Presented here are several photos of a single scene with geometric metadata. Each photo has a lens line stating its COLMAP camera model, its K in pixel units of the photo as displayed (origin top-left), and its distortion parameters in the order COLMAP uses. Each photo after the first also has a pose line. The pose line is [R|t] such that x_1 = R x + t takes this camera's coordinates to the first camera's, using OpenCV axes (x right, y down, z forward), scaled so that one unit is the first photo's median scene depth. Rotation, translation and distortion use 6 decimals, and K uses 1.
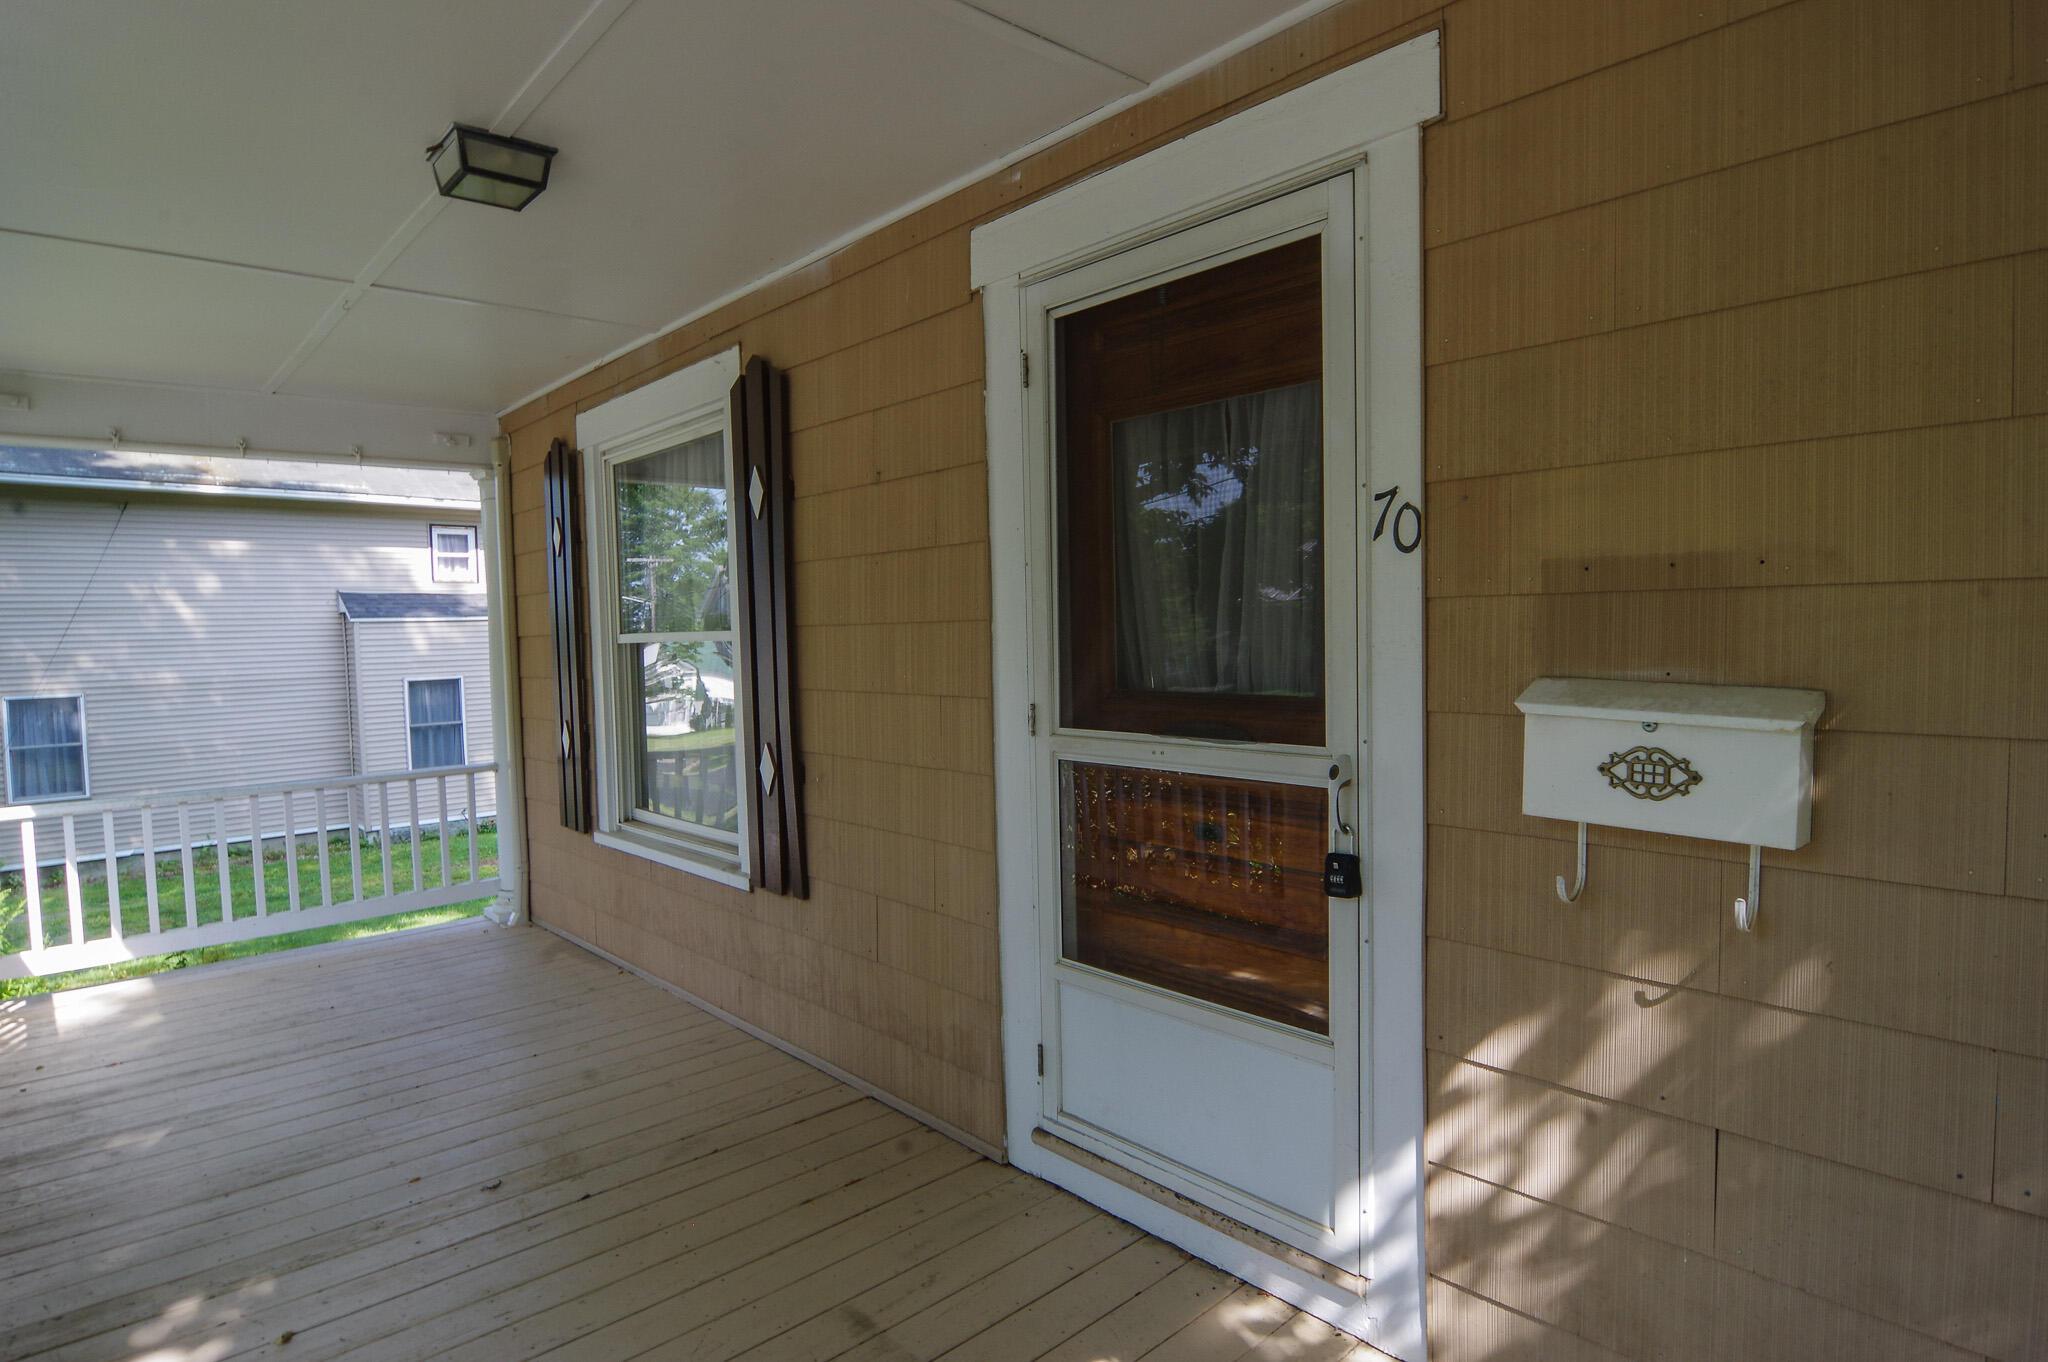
lens RADIAL K [[1094.8, 0, 1017.3], [0, 1094.8, 680.3], [0, 0, 1]] dist [-0.007339, -0.006322]
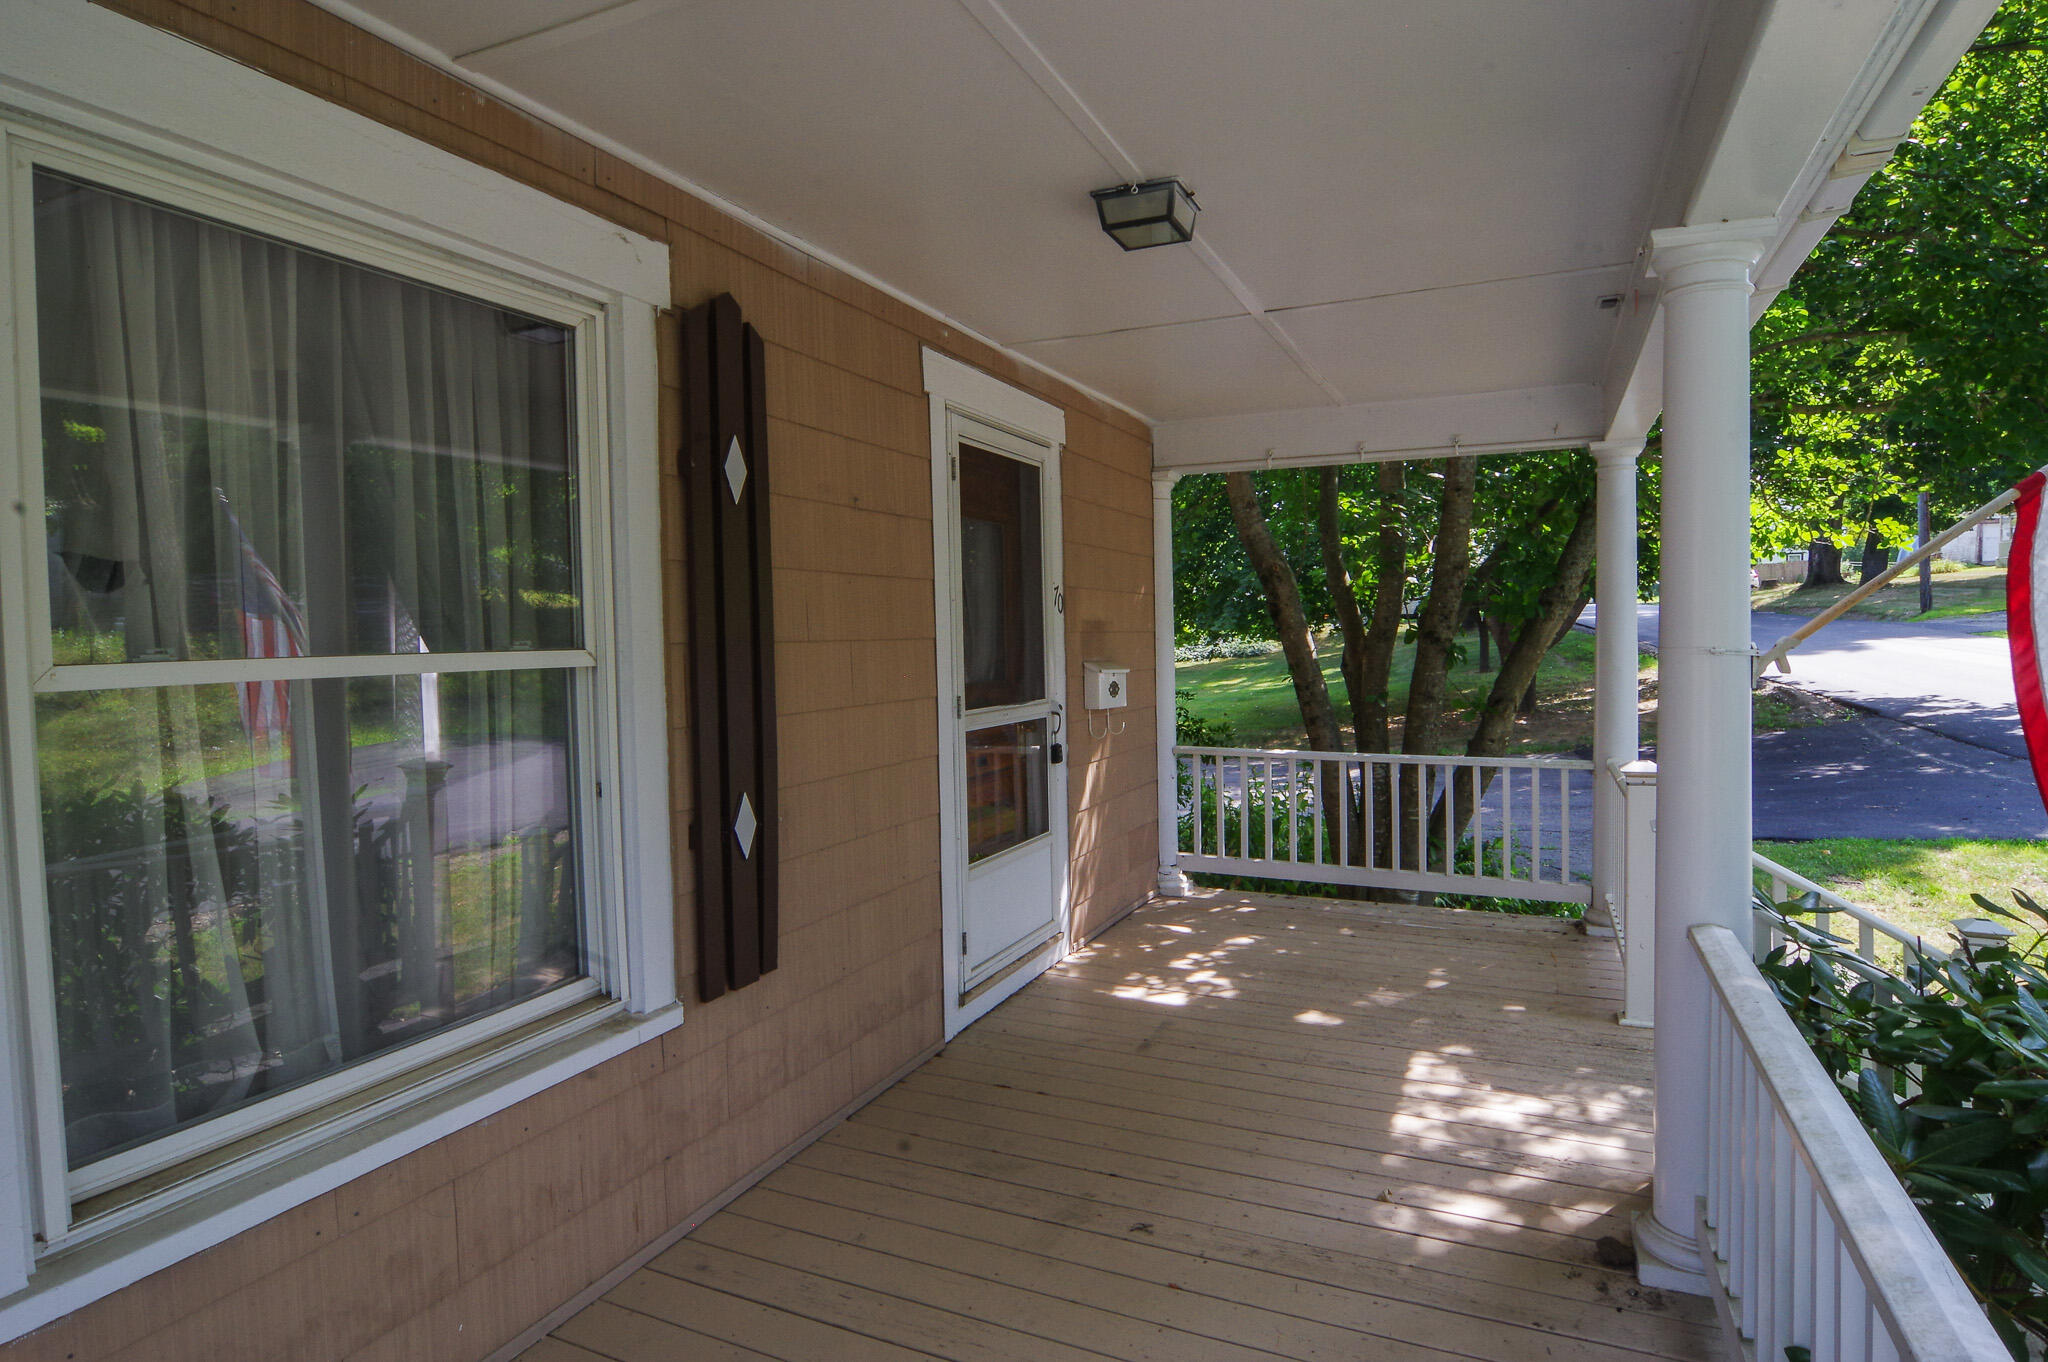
lens RADIAL K [[1094.8, 0, 1021.5], [0, 1094.8, 685.6], [0, 0, 1]] dist [-0.007339, -0.006322]
pose [[-0.382004, -0.006900, 0.924135, -1.332811], [0.078735, 0.996093, 0.039984, -0.043288], [-0.920800, 0.088036, -0.379969, 1.443788]]
